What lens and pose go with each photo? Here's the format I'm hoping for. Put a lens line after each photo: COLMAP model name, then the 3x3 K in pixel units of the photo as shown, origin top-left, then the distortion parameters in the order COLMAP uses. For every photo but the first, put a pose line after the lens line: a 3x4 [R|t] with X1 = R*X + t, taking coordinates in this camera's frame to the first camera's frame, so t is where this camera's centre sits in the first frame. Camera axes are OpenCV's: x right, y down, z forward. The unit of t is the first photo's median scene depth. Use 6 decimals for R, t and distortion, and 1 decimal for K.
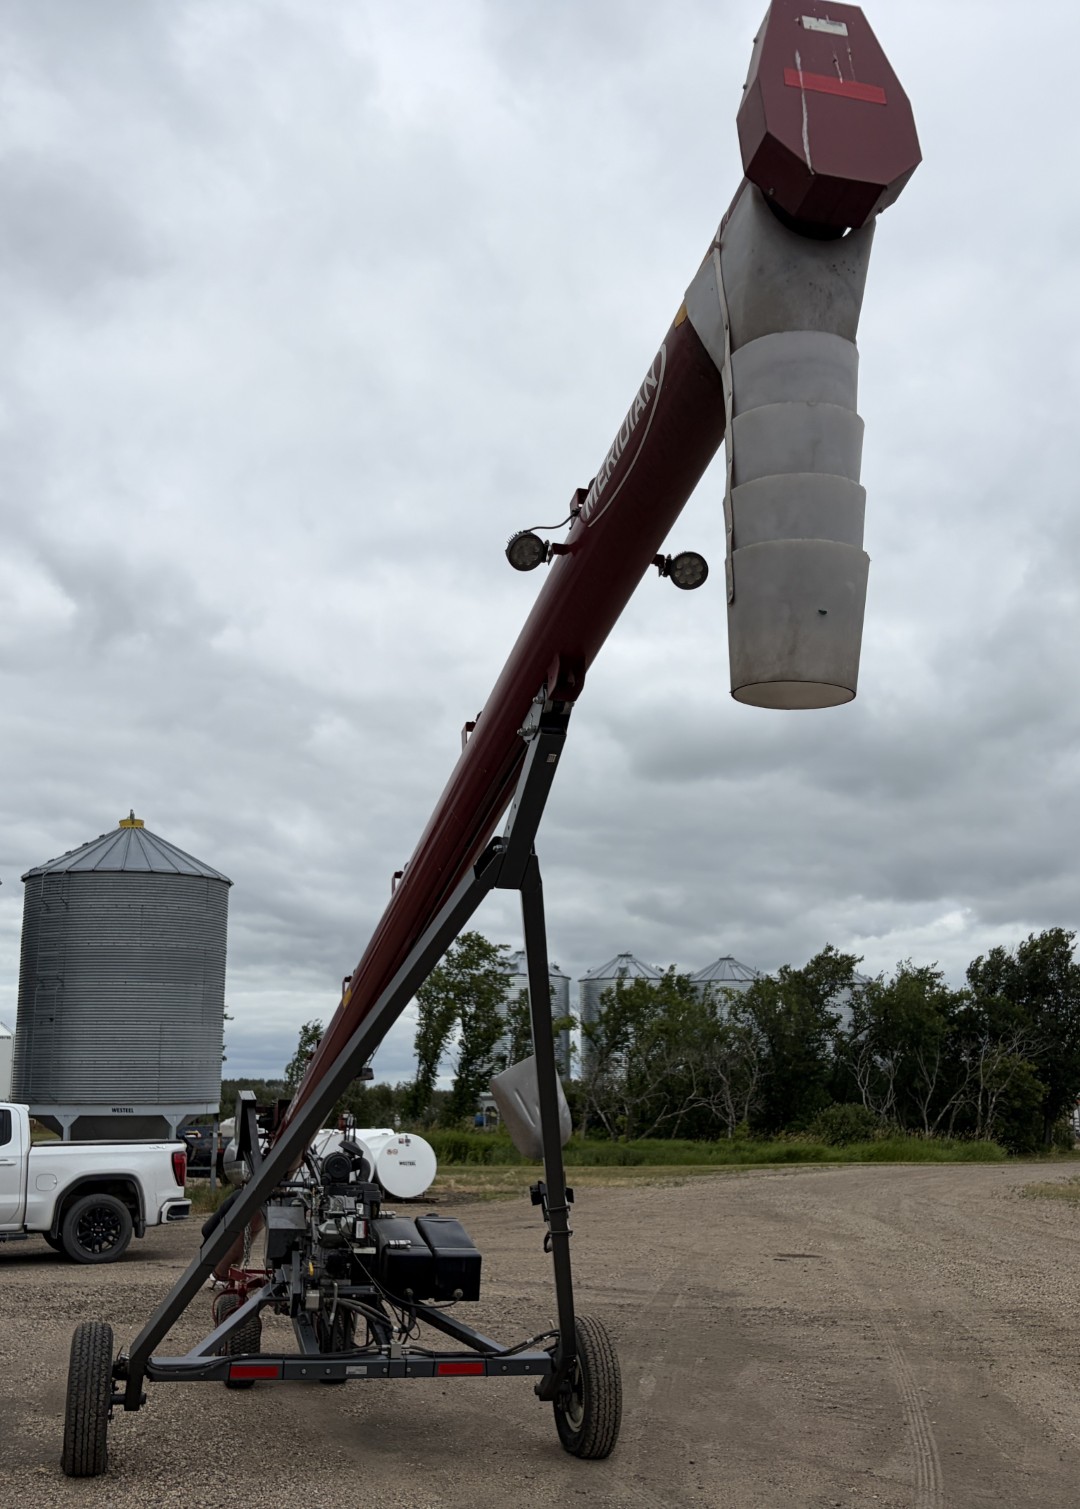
lens RADIAL K [[1629.0, 0, 540.0], [0, 1629.0, 754.5], [0, 0, 1]] dist [0.185229, -0.728140]
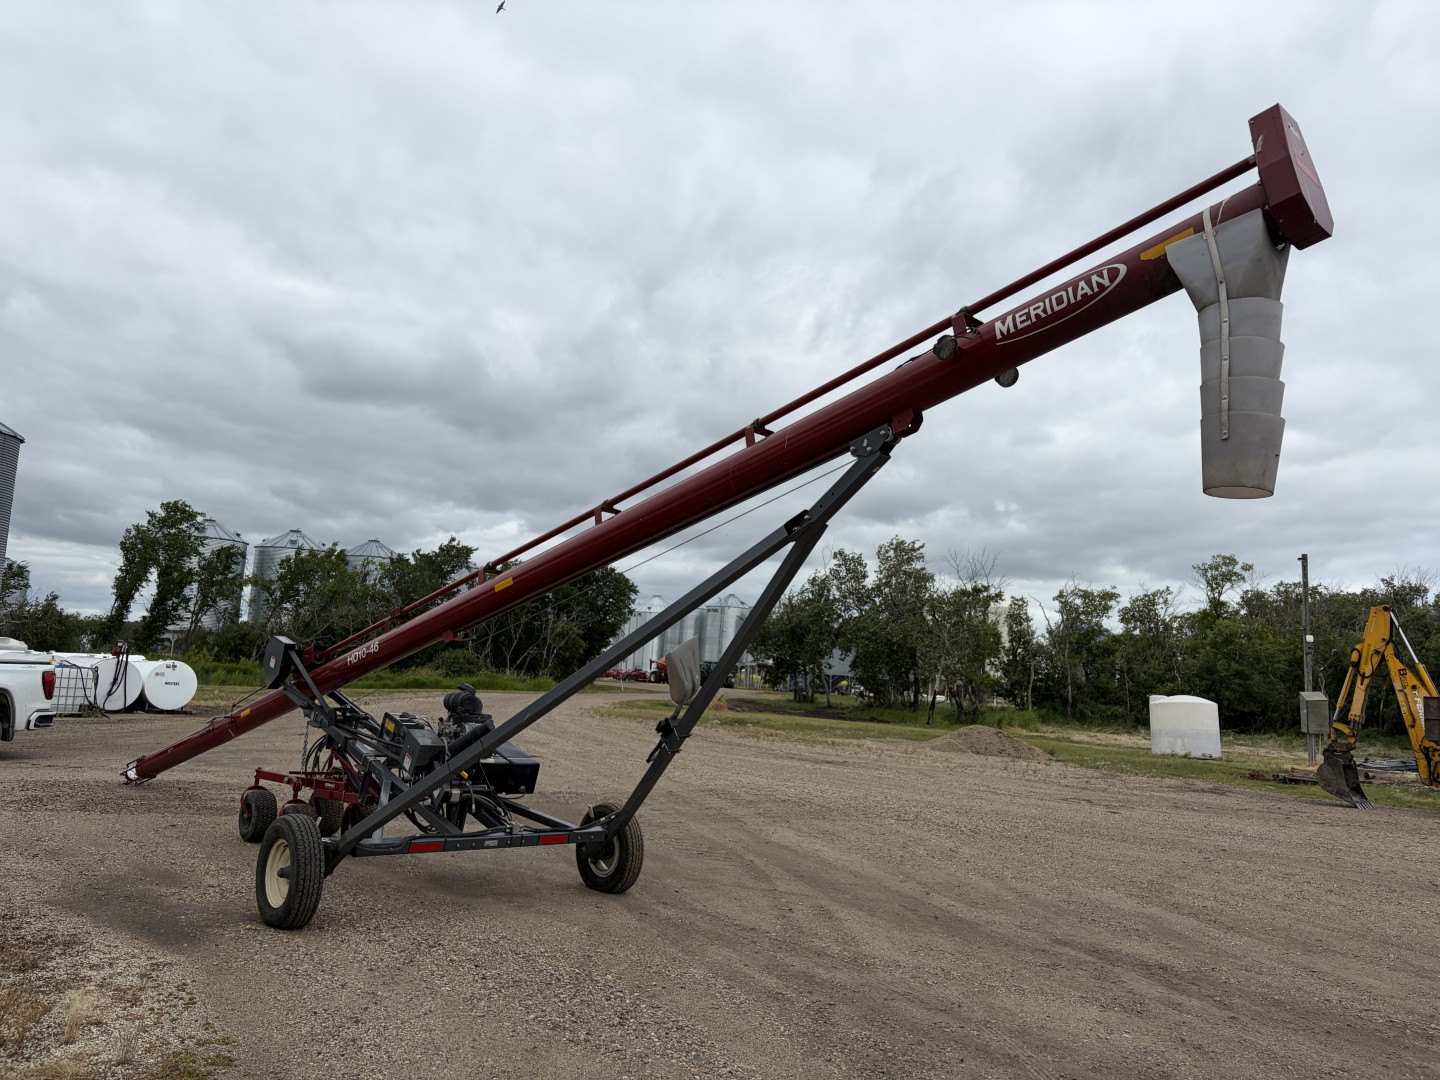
lens RADIAL K [[1147.8, 0, 802.5], [0, 1147.8, 550.3], [0, 0, 1]] dist [0.063314, -0.090039]
pose [[0.837879, 0.098574, 0.536882, -0.111095], [-0.164930, 0.983306, 0.076855, 0.000998], [-0.520344, -0.152943, 0.840149, 0.015210]]
